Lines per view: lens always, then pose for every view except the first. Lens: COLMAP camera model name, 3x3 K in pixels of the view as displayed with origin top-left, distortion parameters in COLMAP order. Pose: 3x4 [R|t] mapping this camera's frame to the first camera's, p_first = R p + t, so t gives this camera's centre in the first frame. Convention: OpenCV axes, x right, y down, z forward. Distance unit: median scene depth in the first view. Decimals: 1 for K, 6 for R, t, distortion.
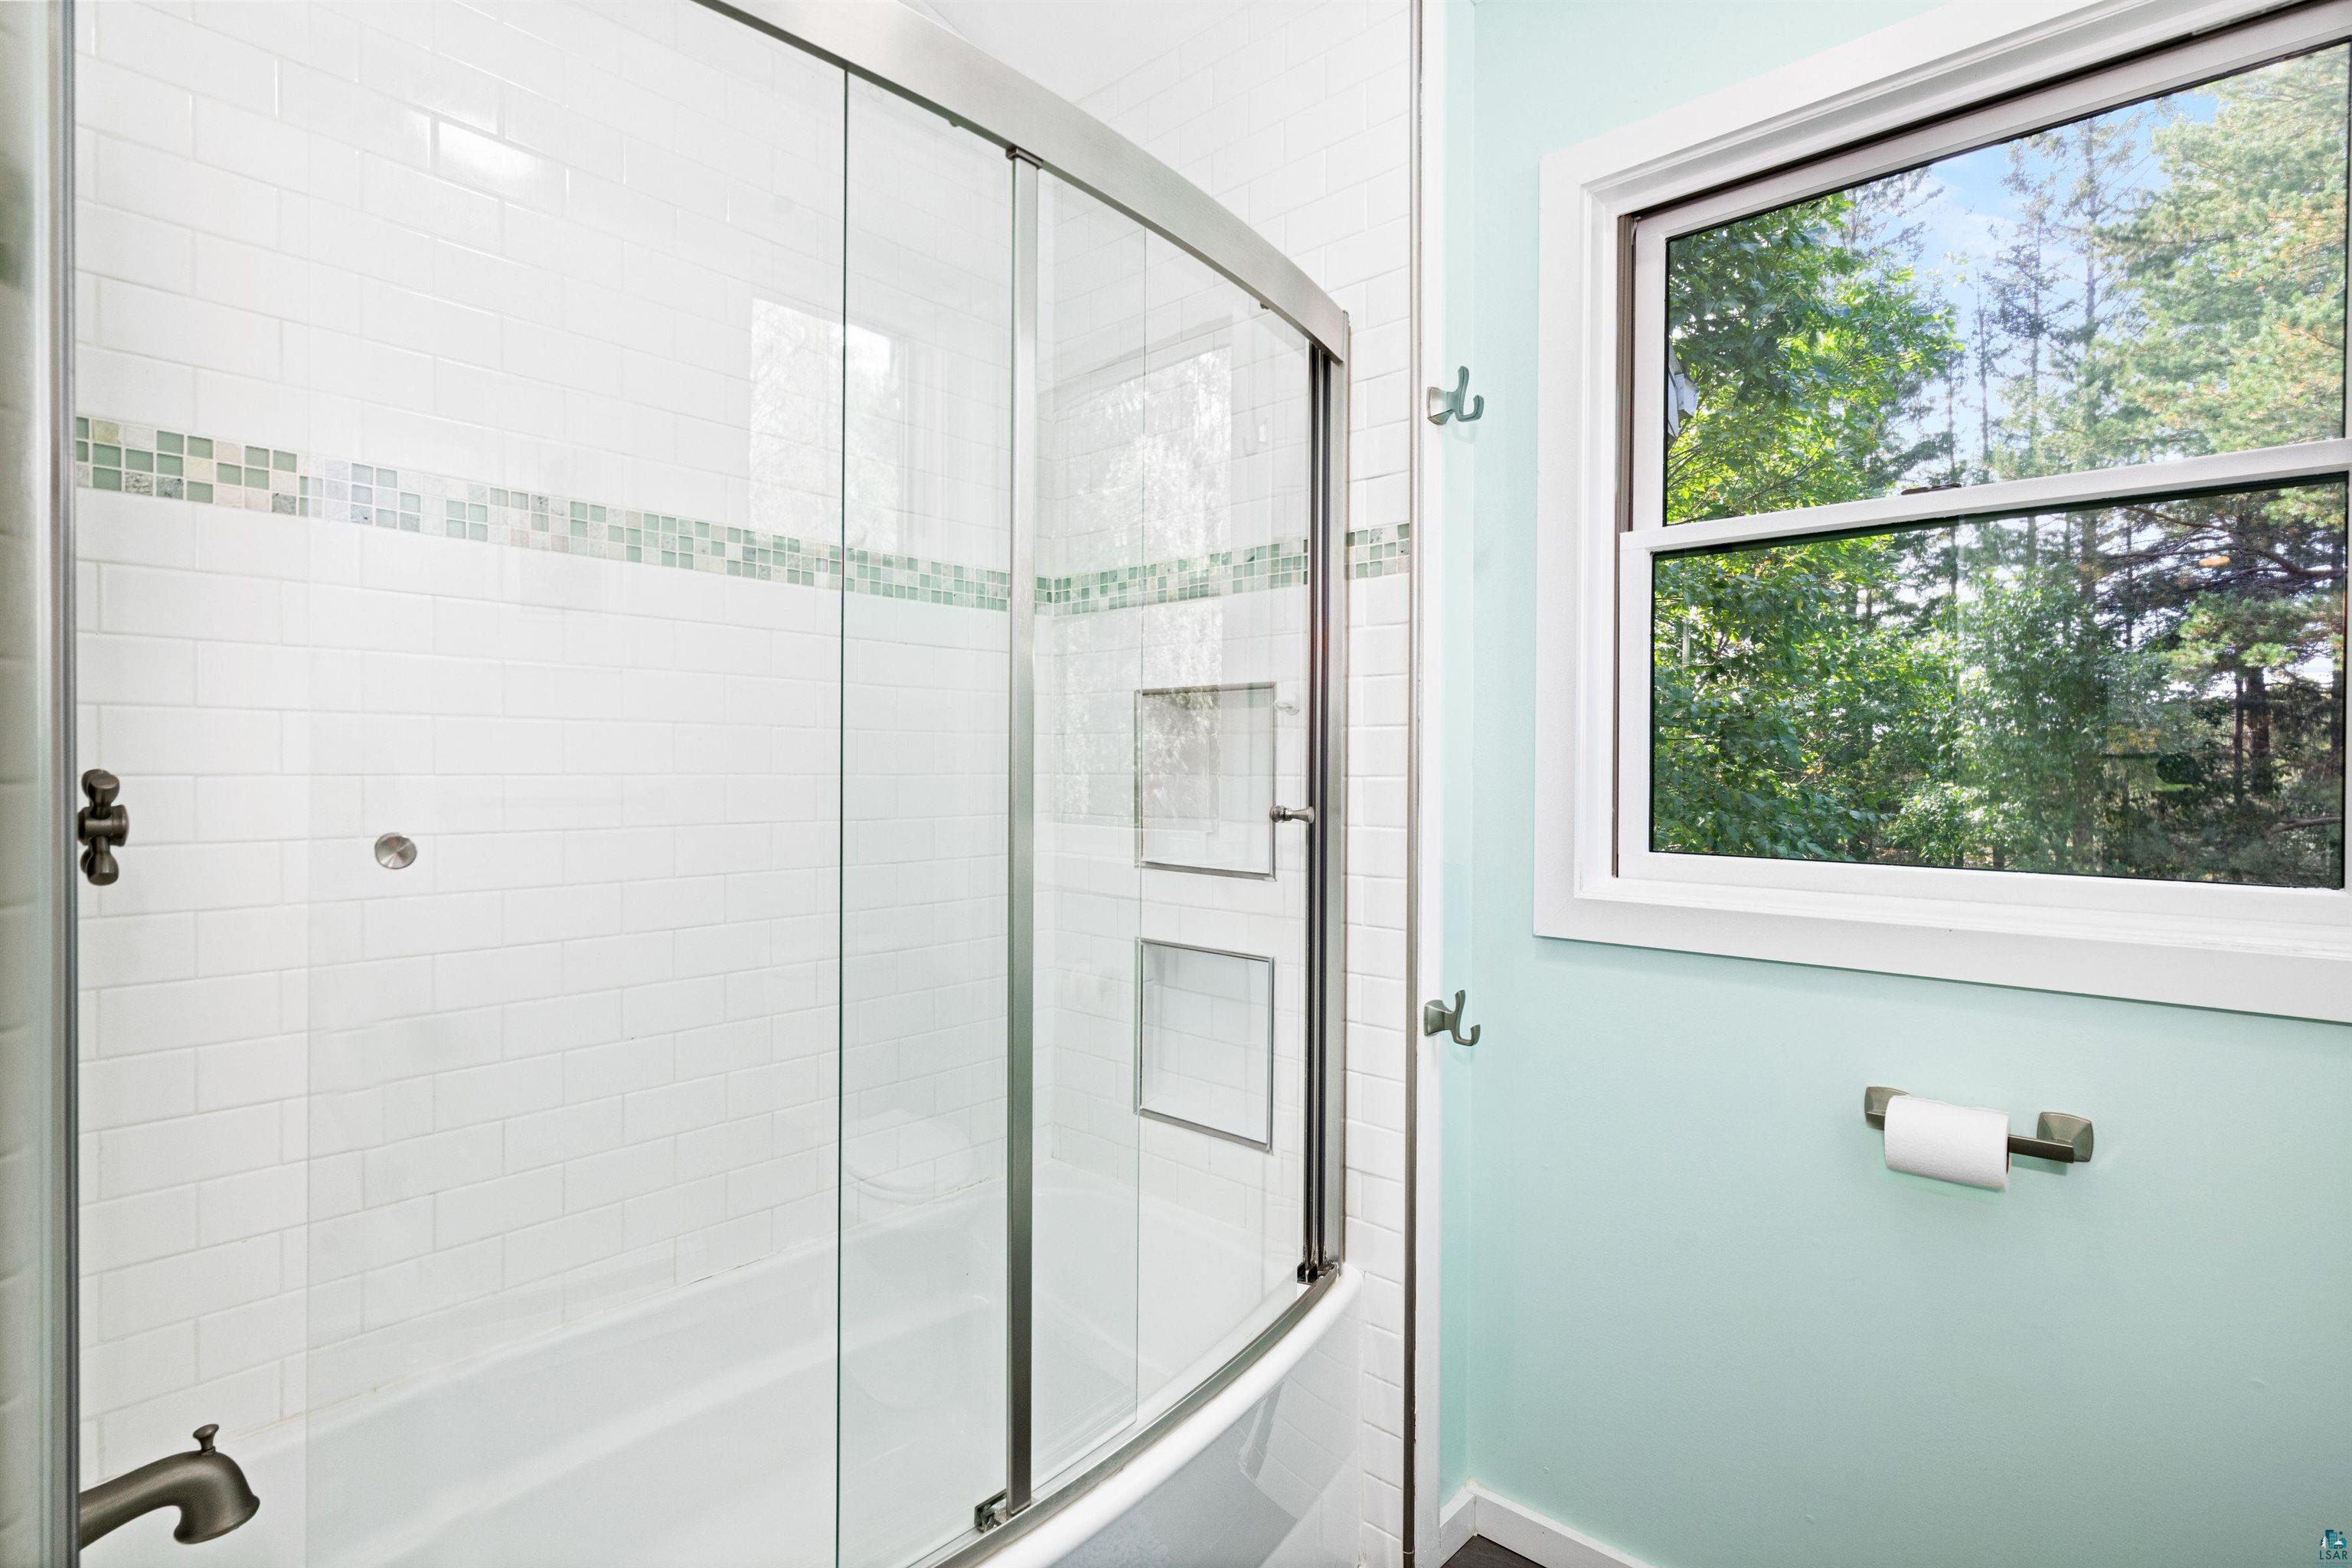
lens RADIAL K [[1128.6, 0, 1177.5], [0, 1128.6, 780.5], [0, 0, 1]] dist [0.002869, 0.000521]
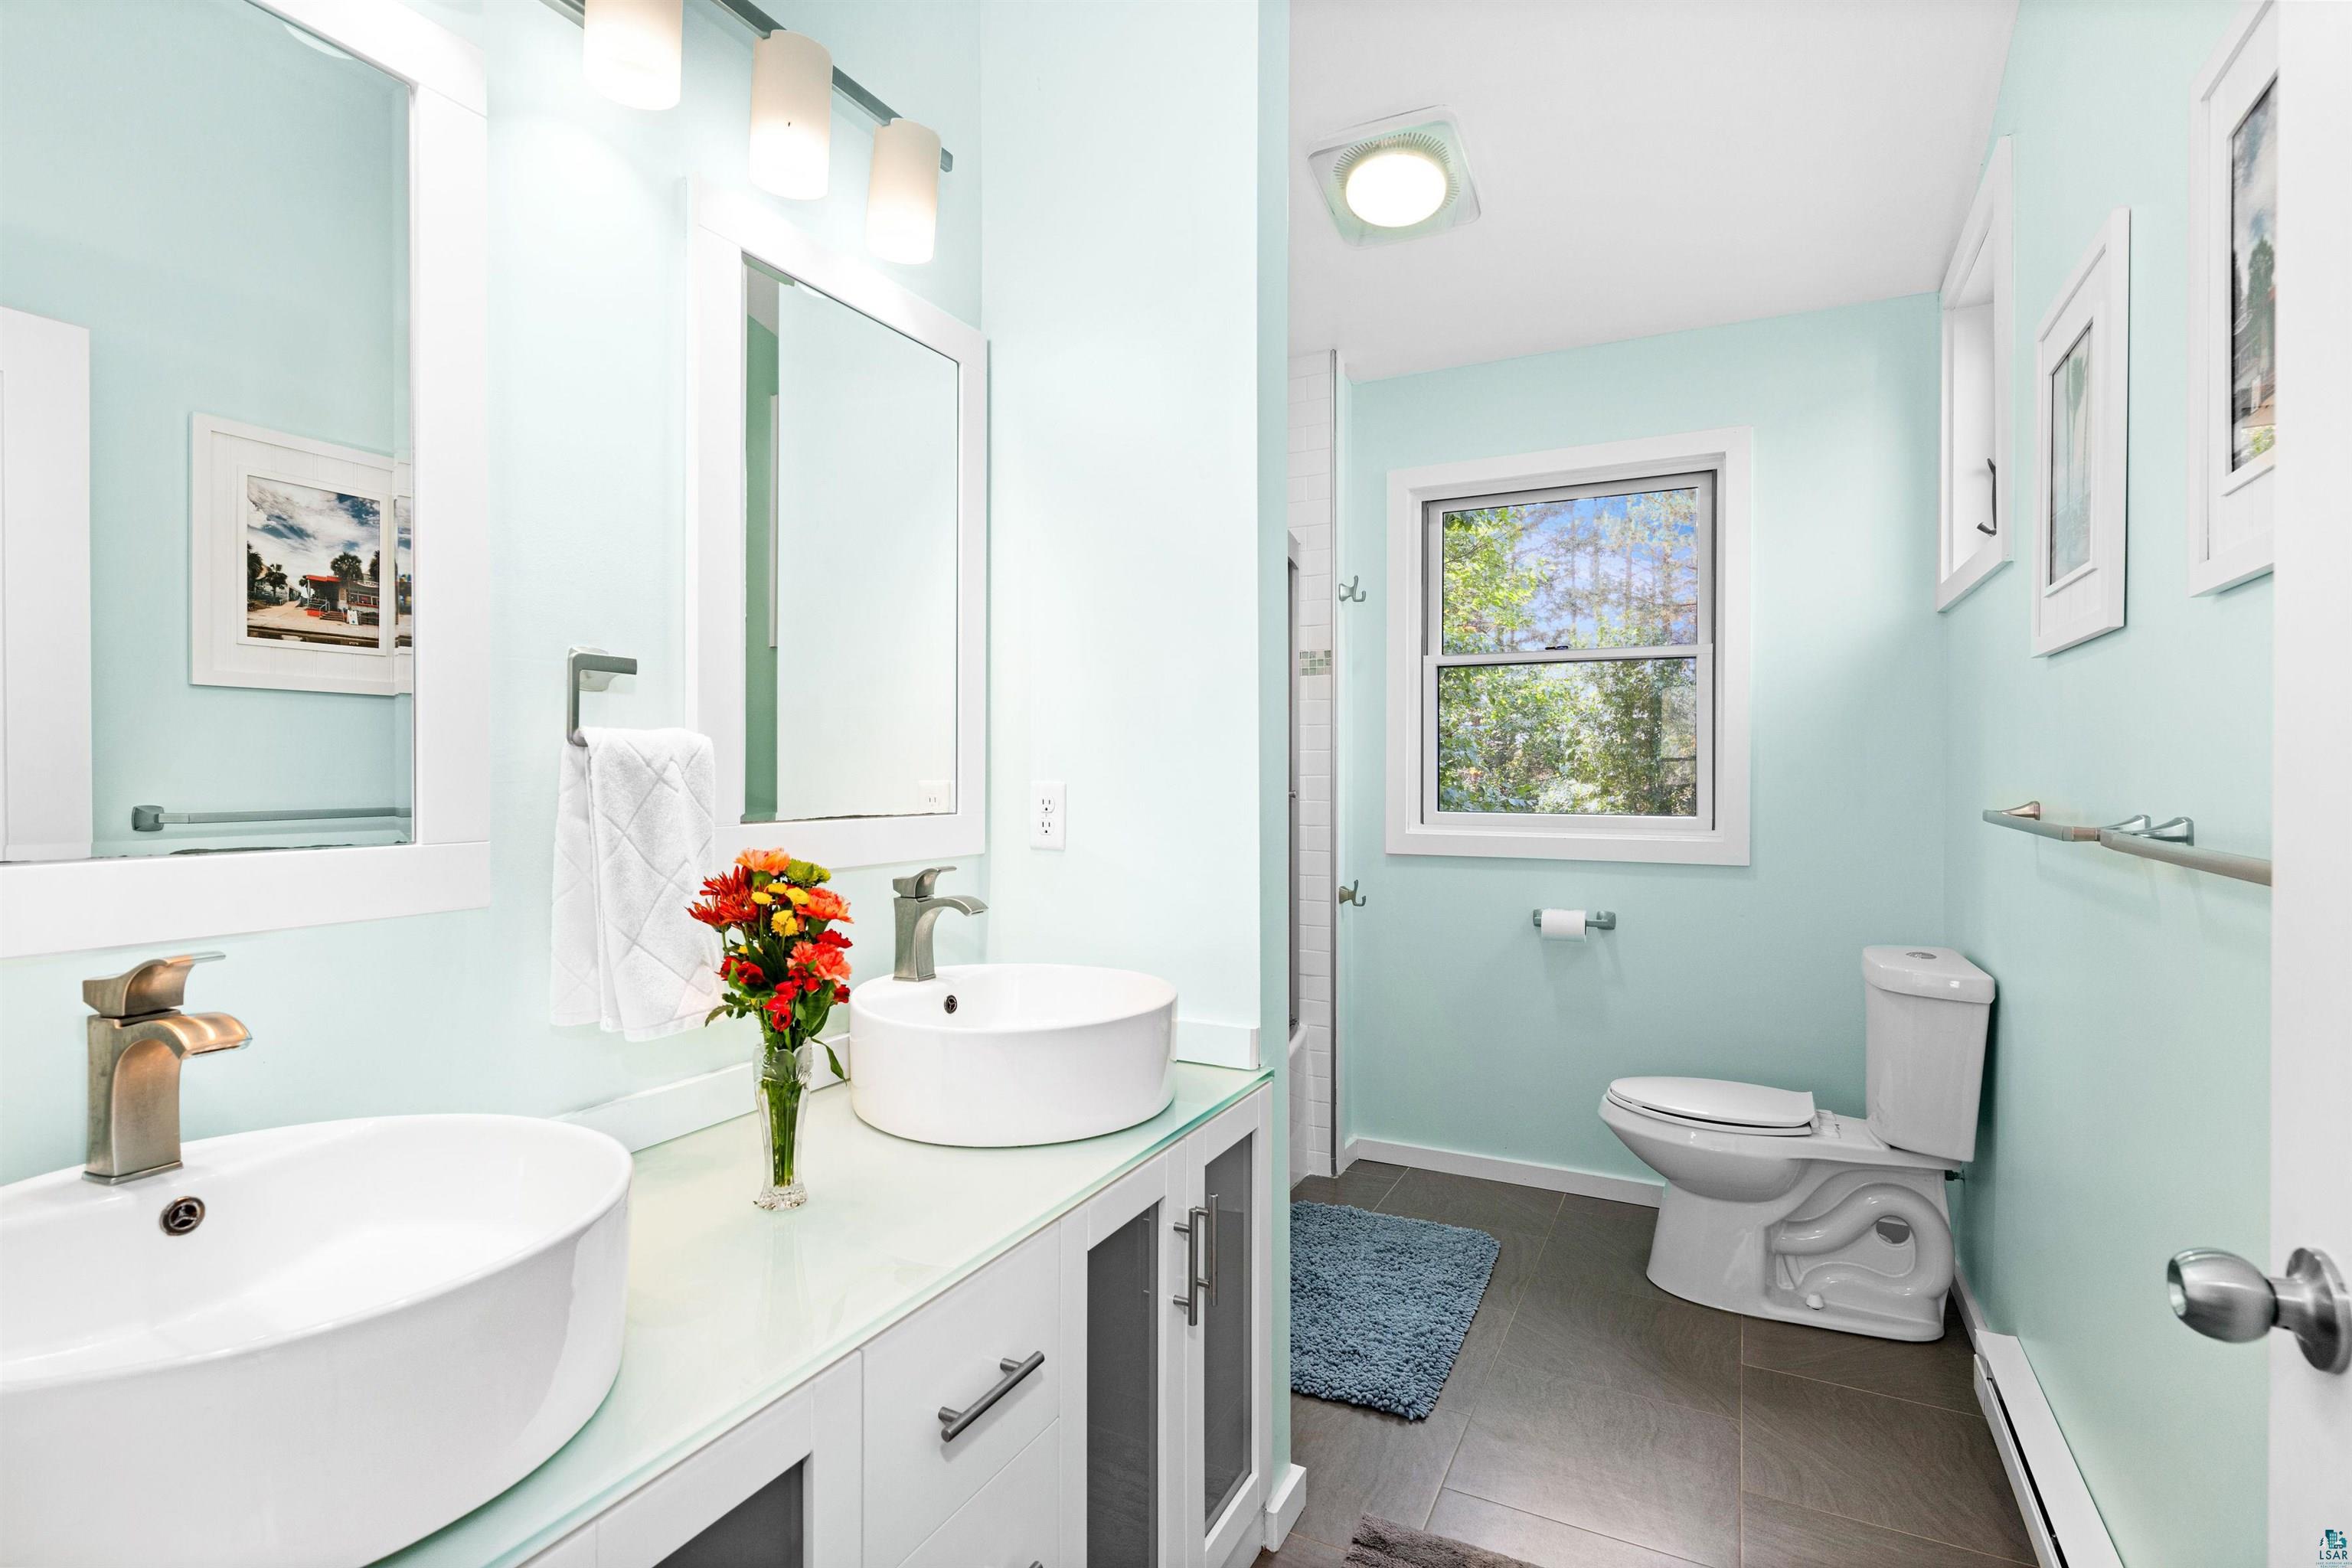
lens RADIAL K [[1128.6, 0, 1176.0], [0, 1128.6, 776.4], [0, 0, 1]] dist [0.002869, 0.000521]
pose [[0.966405, -0.004916, 0.256976, -0.104633], [0.006513, 0.999964, -0.005364, 0.001338], [-0.256940, 0.006858, 0.966403, -0.158379]]
